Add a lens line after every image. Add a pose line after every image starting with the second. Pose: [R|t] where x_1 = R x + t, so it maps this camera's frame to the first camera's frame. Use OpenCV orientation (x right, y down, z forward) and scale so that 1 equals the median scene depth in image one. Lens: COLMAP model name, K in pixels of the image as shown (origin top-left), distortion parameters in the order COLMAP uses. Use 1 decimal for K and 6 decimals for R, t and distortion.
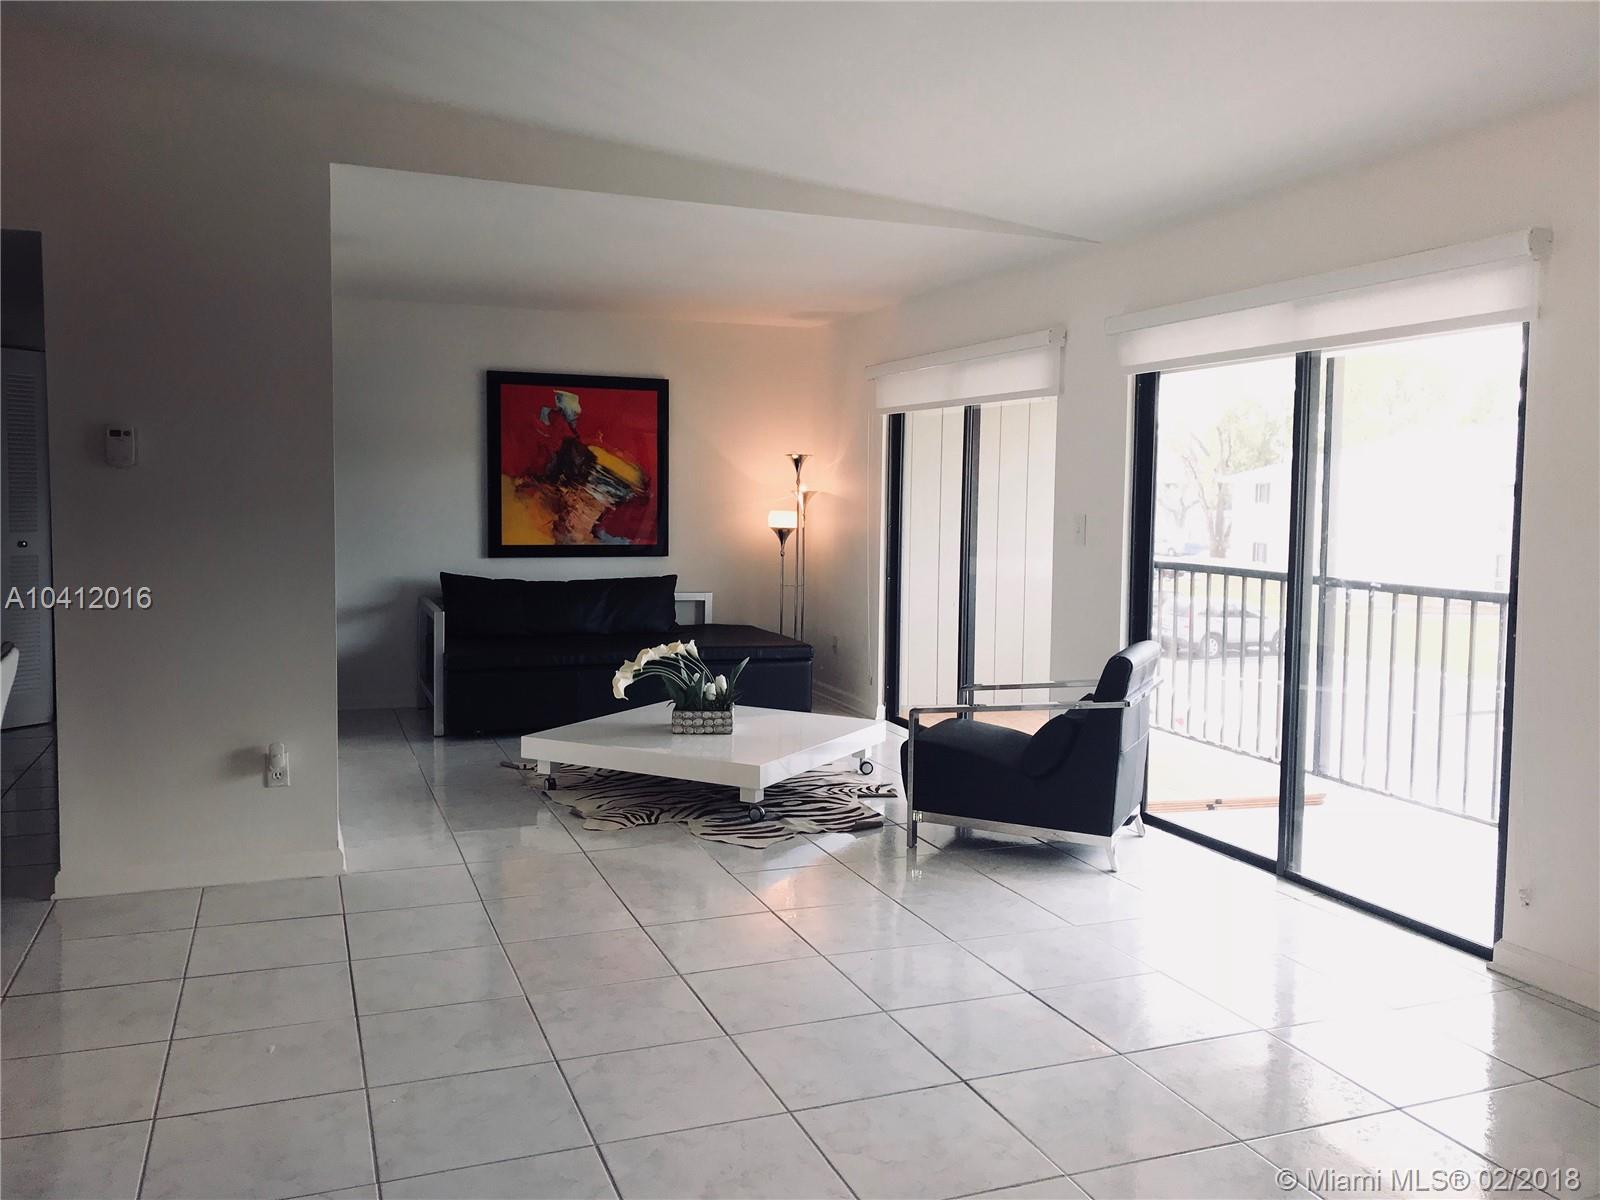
lens RADIAL K [[1314.2, 0, 805.6], [0, 1314.2, 569.2], [0, 0, 1]] dist [0.014988, -0.008223]
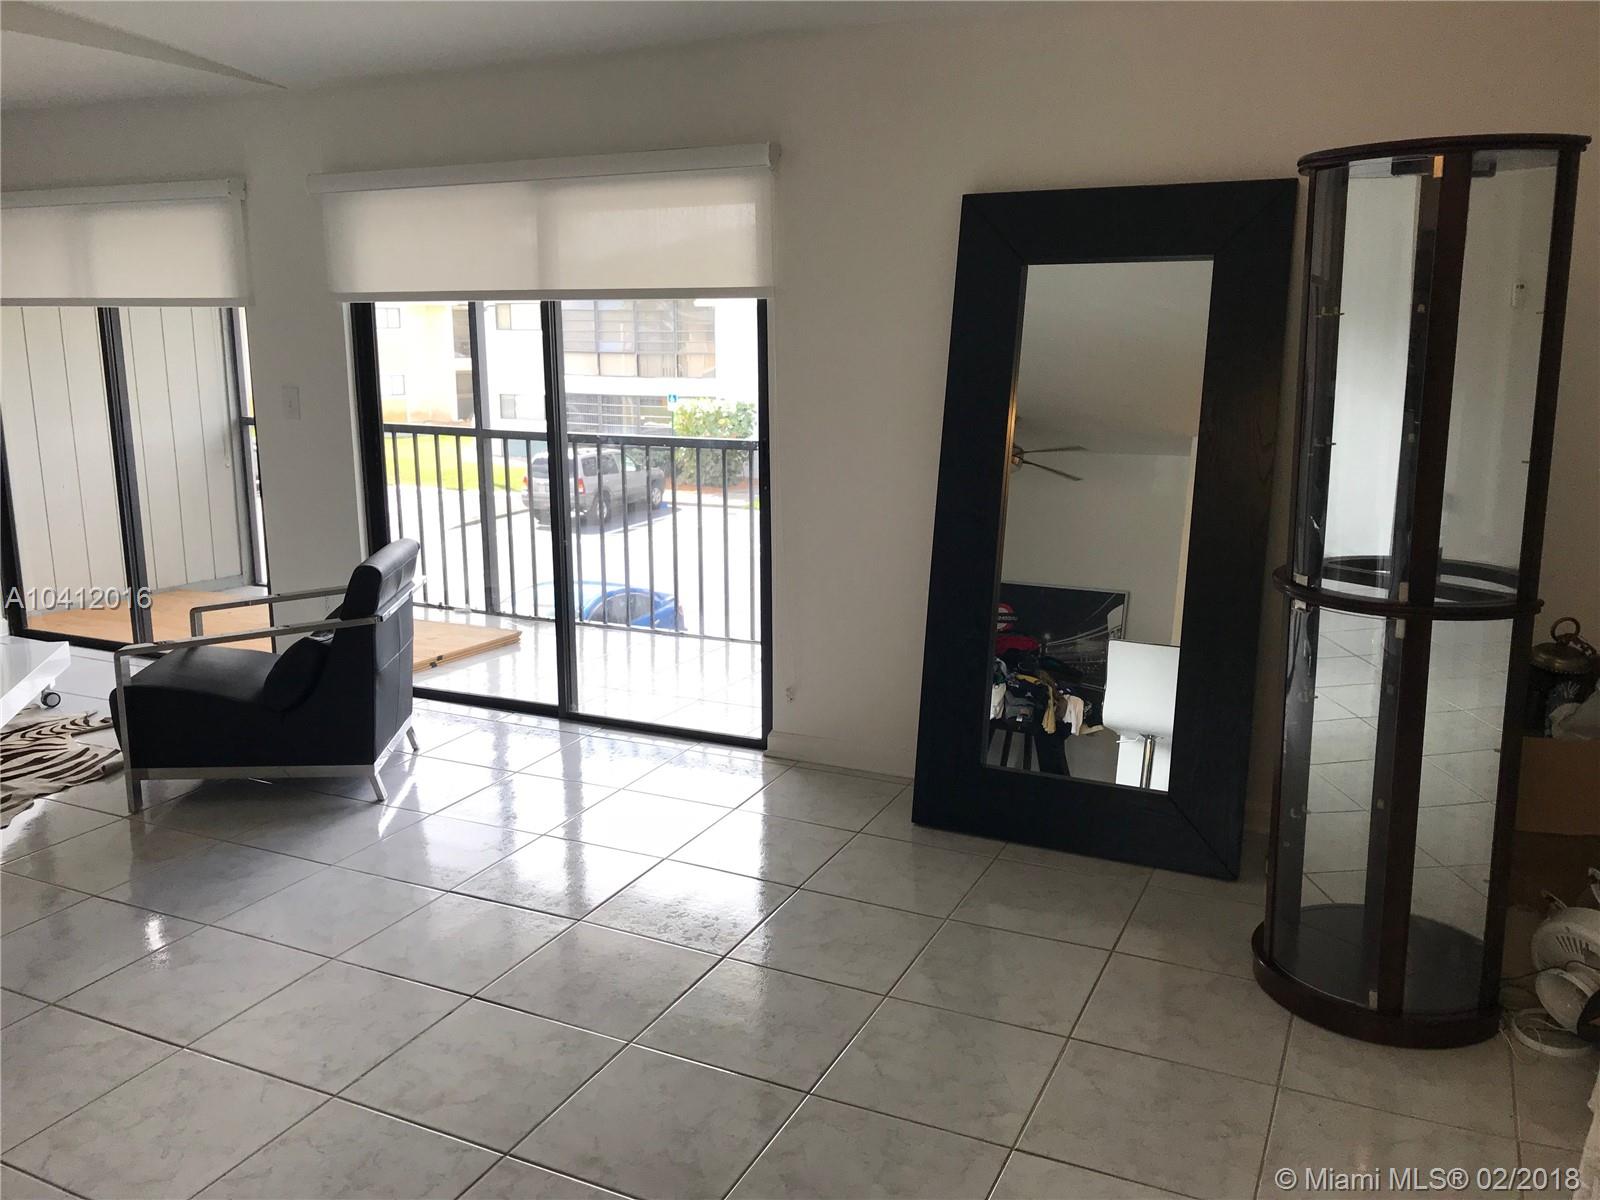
lens RADIAL K [[1314.2, 0, 805.6], [0, 1314.2, 569.2], [0, 0, 1]] dist [0.014988, -0.008223]
pose [[0.722323, -0.147044, 0.675743, -0.216222], [0.053882, 0.986129, 0.156988, -0.050873], [-0.689454, -0.076986, 0.720227, 0.080975]]
